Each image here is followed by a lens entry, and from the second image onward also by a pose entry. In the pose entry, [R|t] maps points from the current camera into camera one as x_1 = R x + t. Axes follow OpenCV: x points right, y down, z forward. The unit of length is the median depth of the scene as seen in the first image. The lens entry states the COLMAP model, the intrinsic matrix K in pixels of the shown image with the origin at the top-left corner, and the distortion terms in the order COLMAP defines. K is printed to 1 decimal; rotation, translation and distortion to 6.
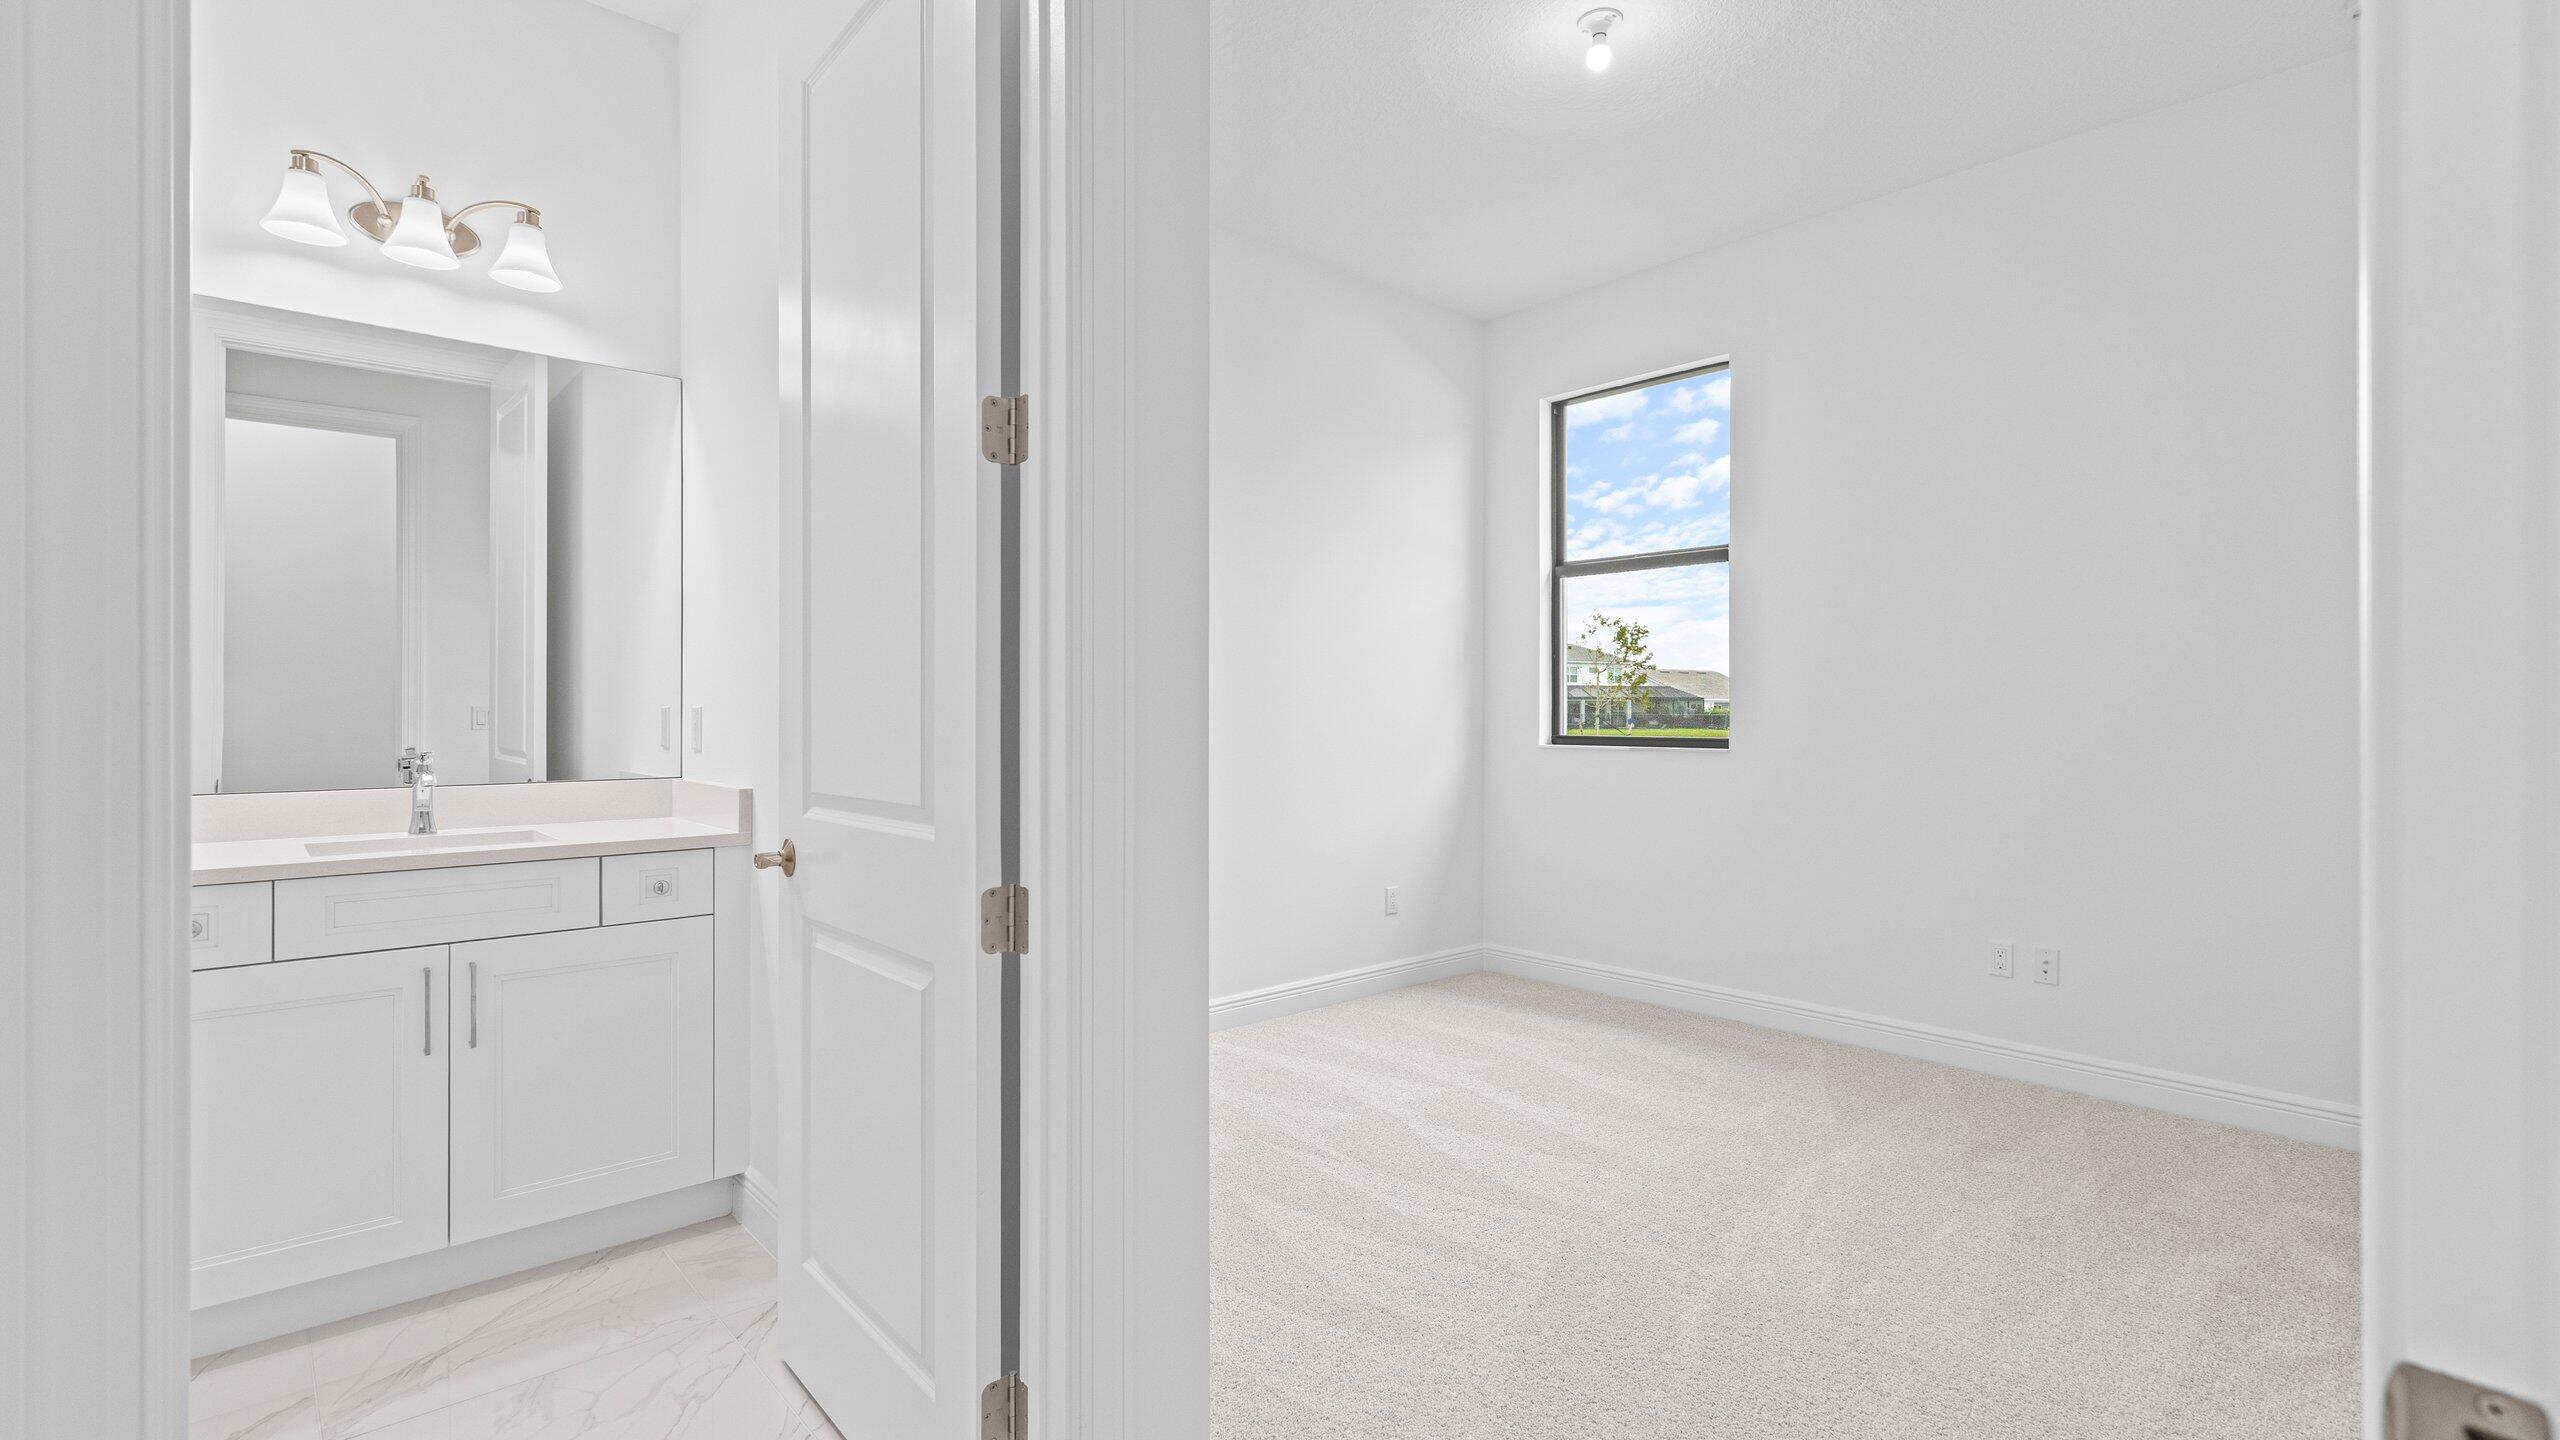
lens RADIAL K [[1153.3, 0, 1285.7], [0, 1153.3, 712.2], [0, 0, 1]] dist [0.000874, -0.000128]
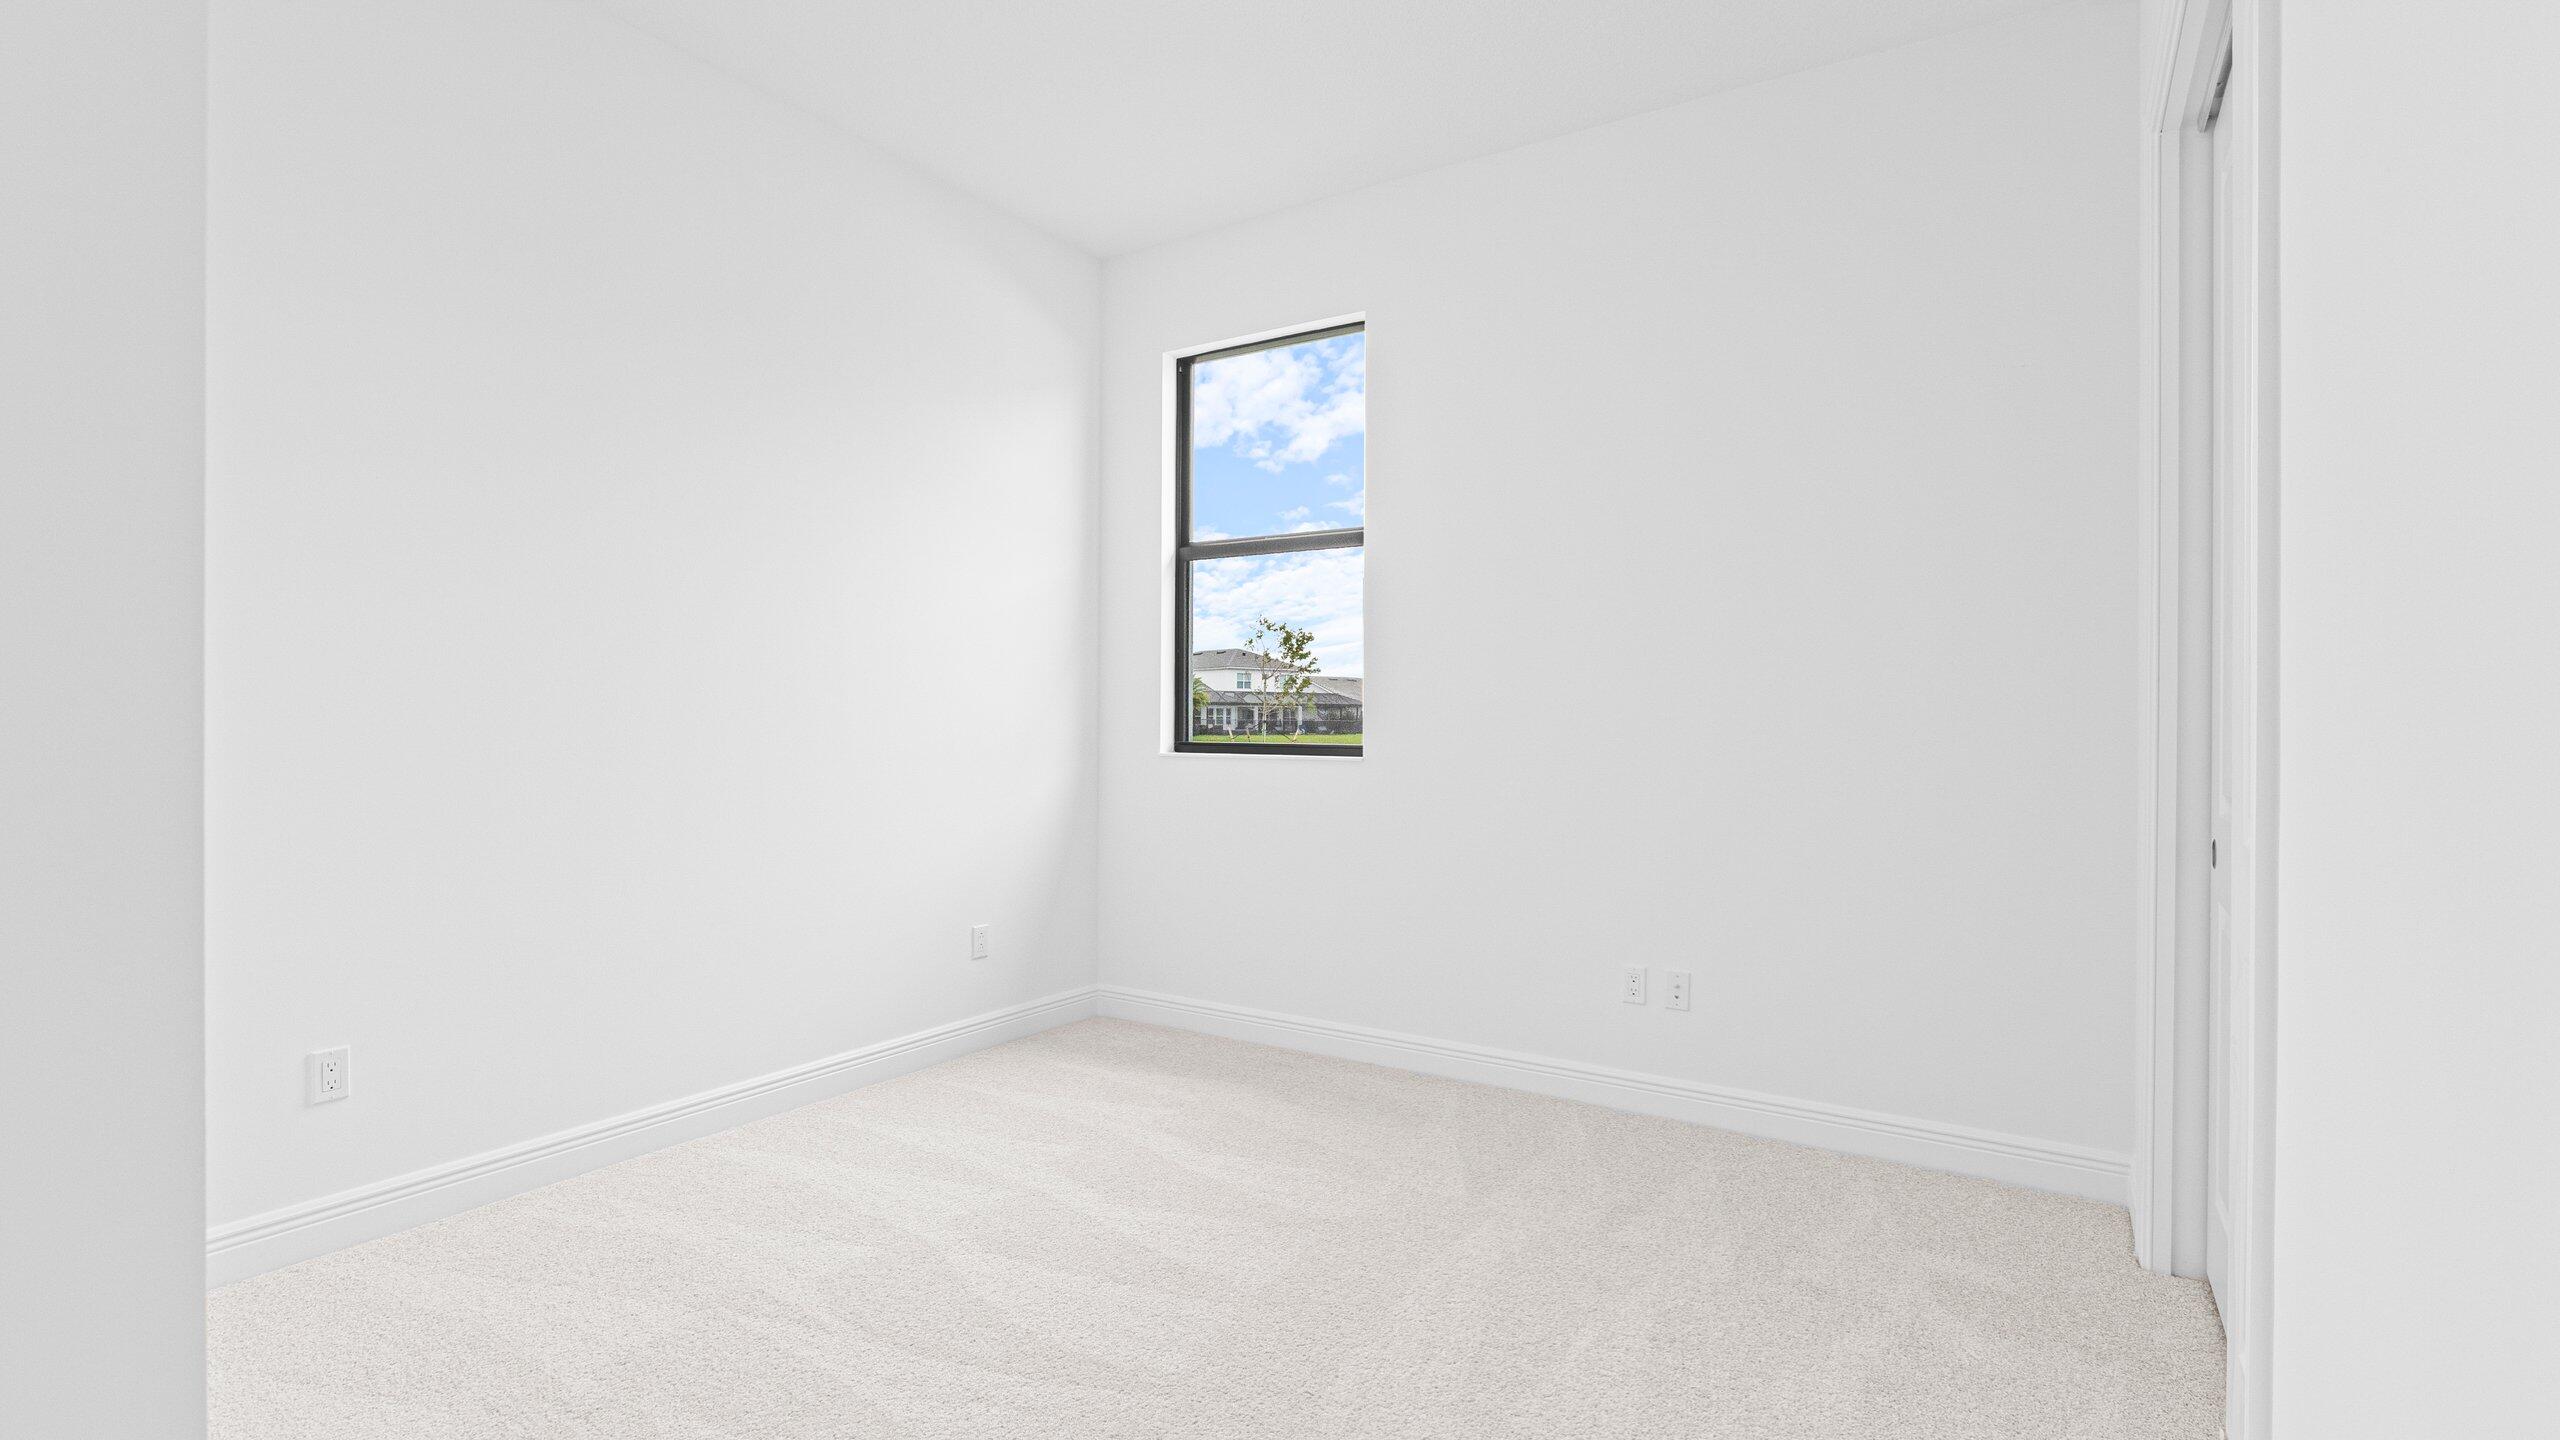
lens RADIAL K [[1175.2, 0, 1280.0], [0, 1175.2, 720.0], [0, 0, 1]] dist [-0.000661, 0.000073]
pose [[0.963388, 0.004401, 0.268073, 0.090863], [-0.004980, 0.999987, 0.001478, 0.002327], [-0.268063, -0.002759, 0.963397, 0.164768]]
